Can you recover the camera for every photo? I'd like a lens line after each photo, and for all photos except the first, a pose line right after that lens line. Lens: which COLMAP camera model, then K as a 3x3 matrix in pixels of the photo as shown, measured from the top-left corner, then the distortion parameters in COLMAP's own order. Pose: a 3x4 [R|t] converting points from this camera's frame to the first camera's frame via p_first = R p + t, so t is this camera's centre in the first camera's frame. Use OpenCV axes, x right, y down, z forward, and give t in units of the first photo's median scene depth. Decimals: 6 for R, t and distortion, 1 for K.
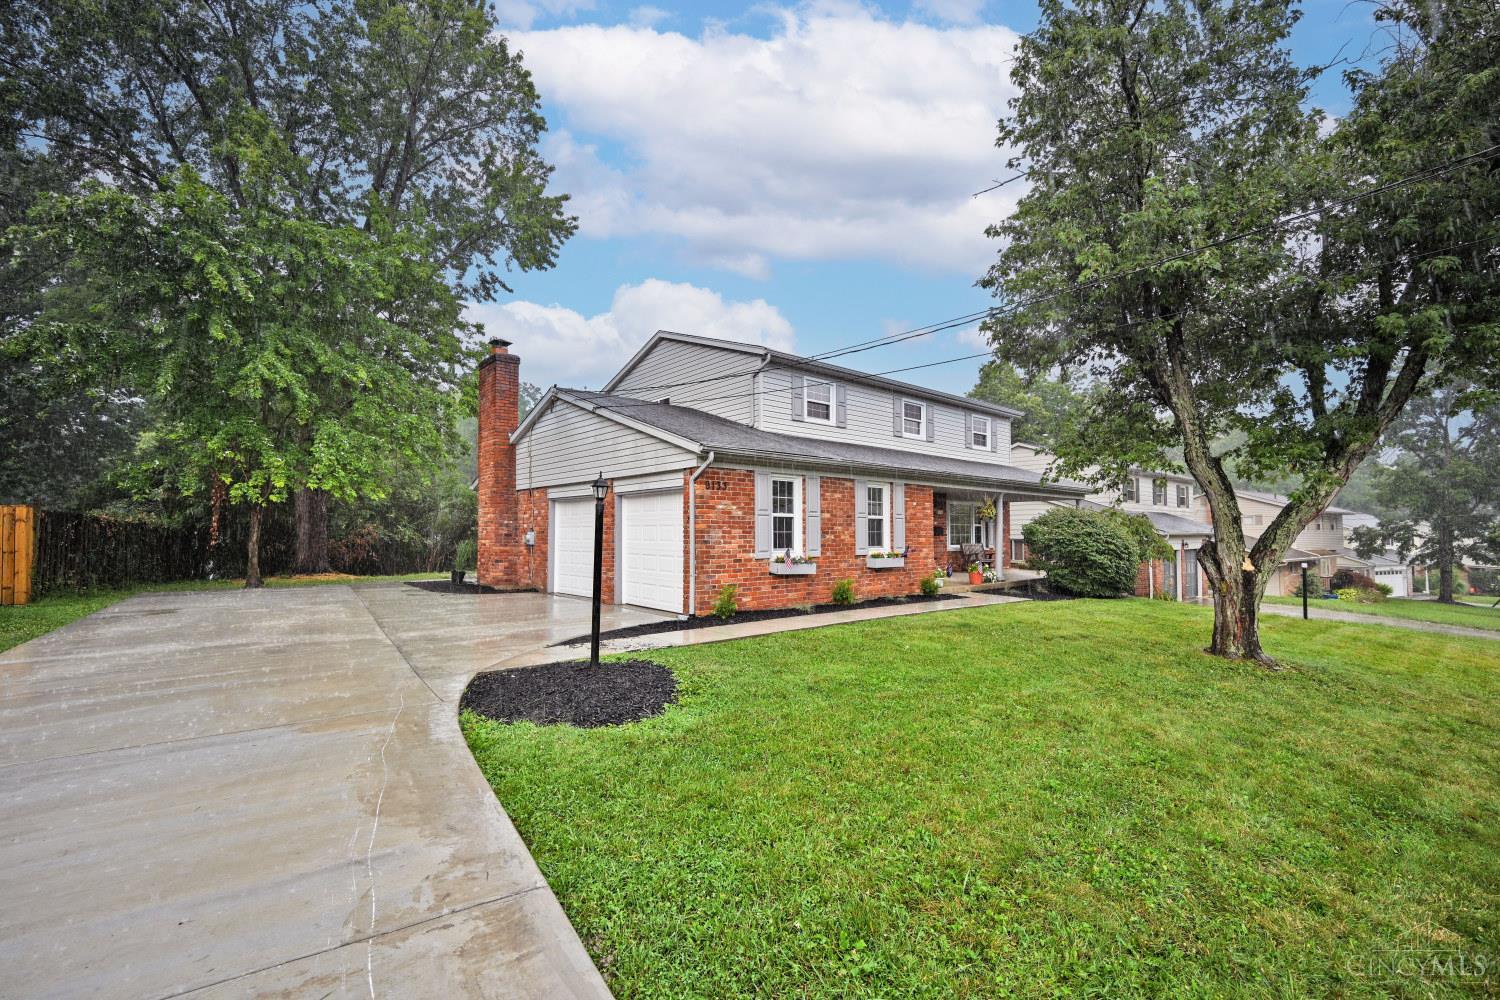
lens RADIAL K [[604.8, 0, 756.9], [0, 604.8, 501.7], [0, 0, 1]] dist [-0.000776, 0.000212]
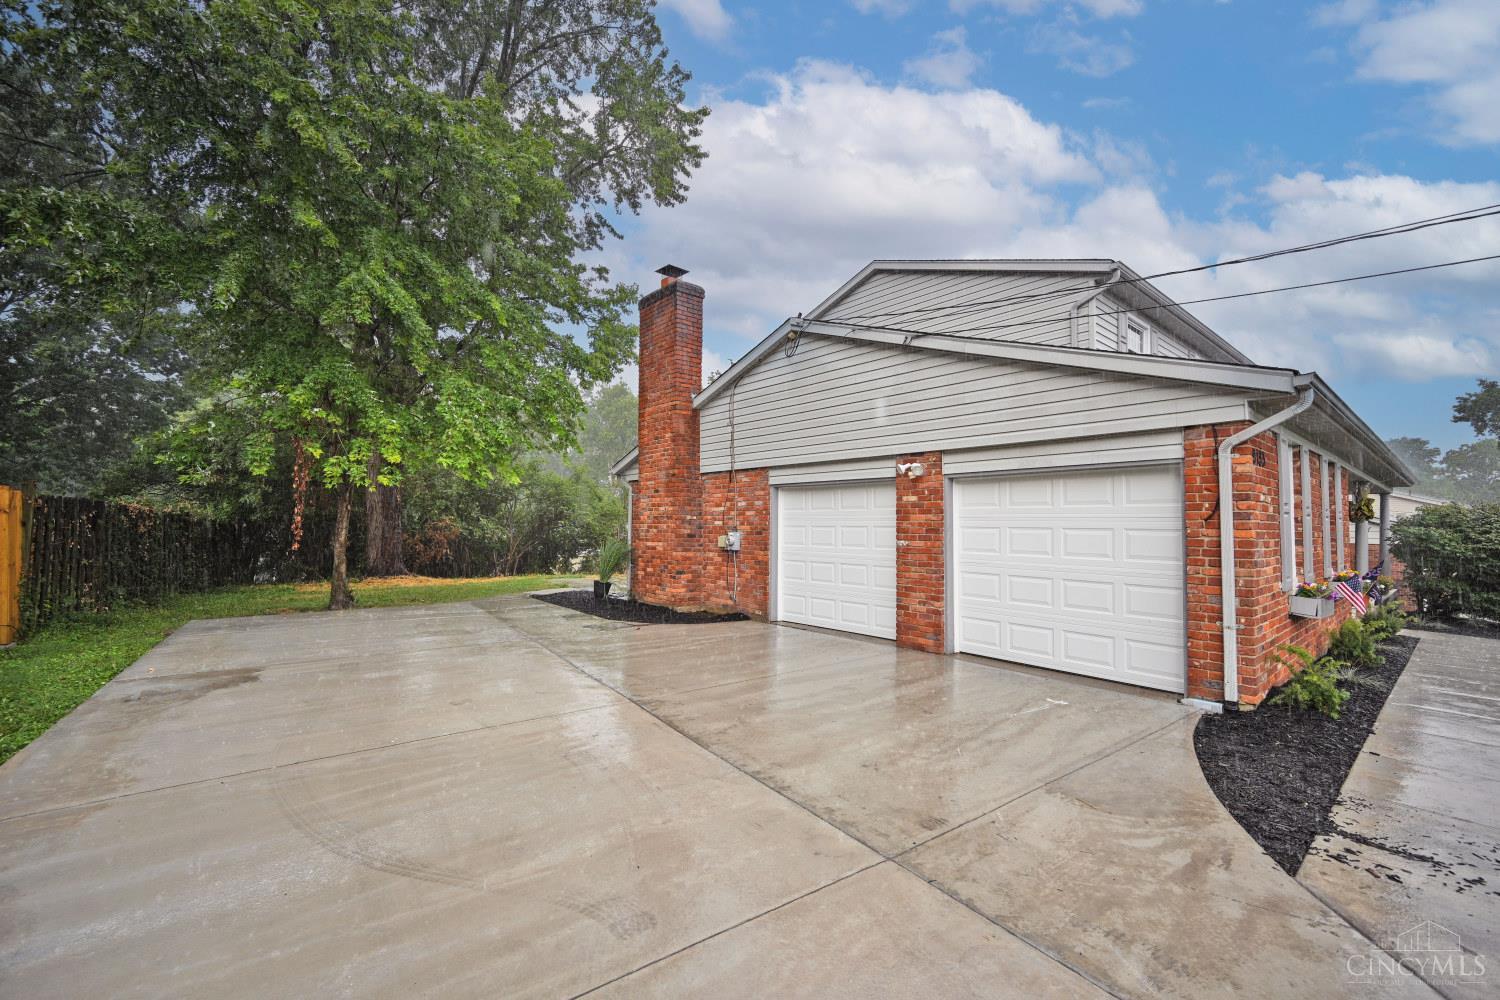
lens RADIAL K [[580.9, 0, 753.8], [0, 580.9, 501.3], [0, 0, 1]] dist [0.000072, 0.000416]
pose [[0.999900, 0.008059, -0.011649, -0.353371], [-0.007934, 0.999910, 0.010788, 0.006791], [0.011735, -0.010695, 0.999874, 0.334693]]
